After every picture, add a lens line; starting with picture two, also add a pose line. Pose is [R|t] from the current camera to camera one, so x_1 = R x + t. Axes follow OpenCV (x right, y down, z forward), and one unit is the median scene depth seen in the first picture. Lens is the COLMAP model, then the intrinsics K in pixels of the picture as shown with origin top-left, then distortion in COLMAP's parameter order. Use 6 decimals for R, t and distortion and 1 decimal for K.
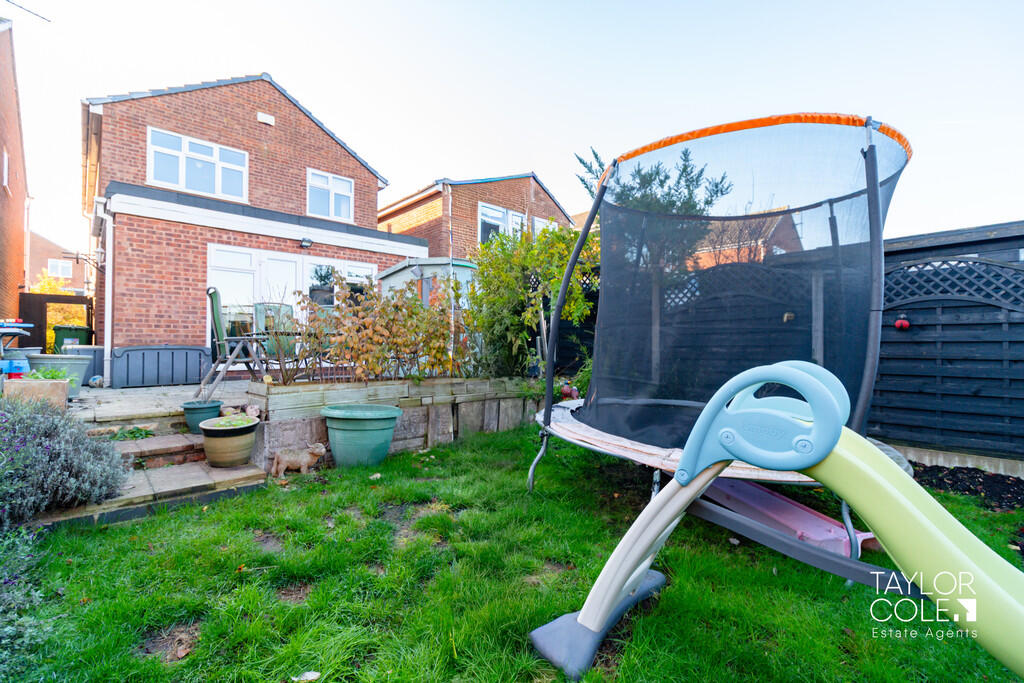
lens RADIAL K [[447.3, 0, 496.0], [0, 447.3, 343.7], [0, 0, 1]] dist [-0.003104, -0.000468]
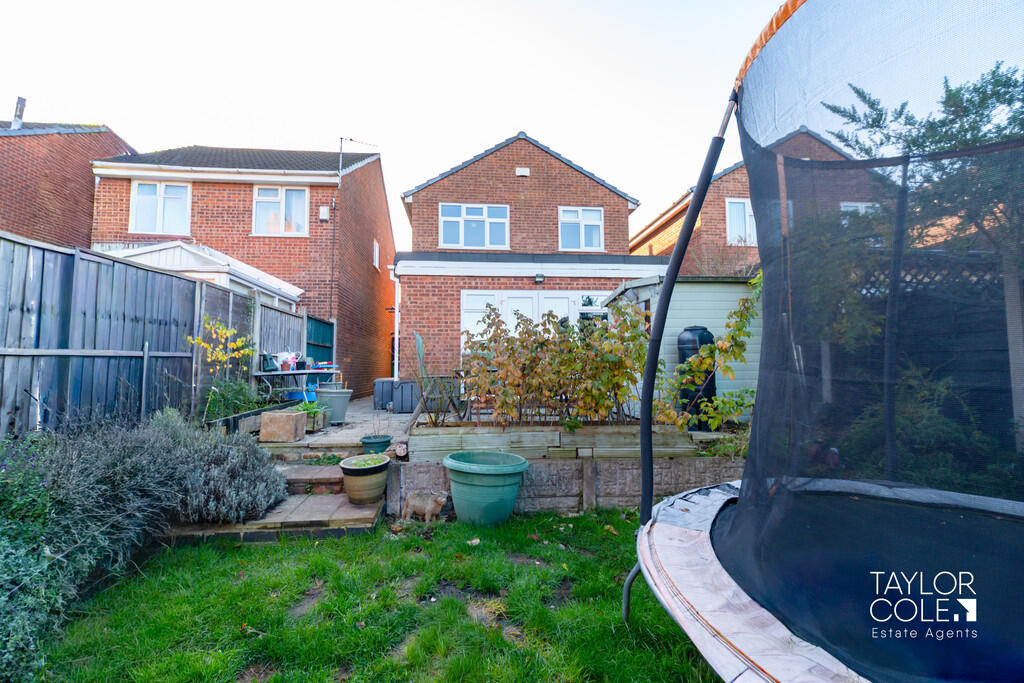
lens RADIAL K [[447.3, 0, 511.6], [0, 447.3, 342.7], [0, 0, 1]] dist [-0.003104, -0.000468]
pose [[0.803526, -0.043464, -0.593681, 0.159093], [0.010634, 0.998220, -0.058688, -0.019623], [0.595175, 0.040845, 0.802558, 0.158898]]
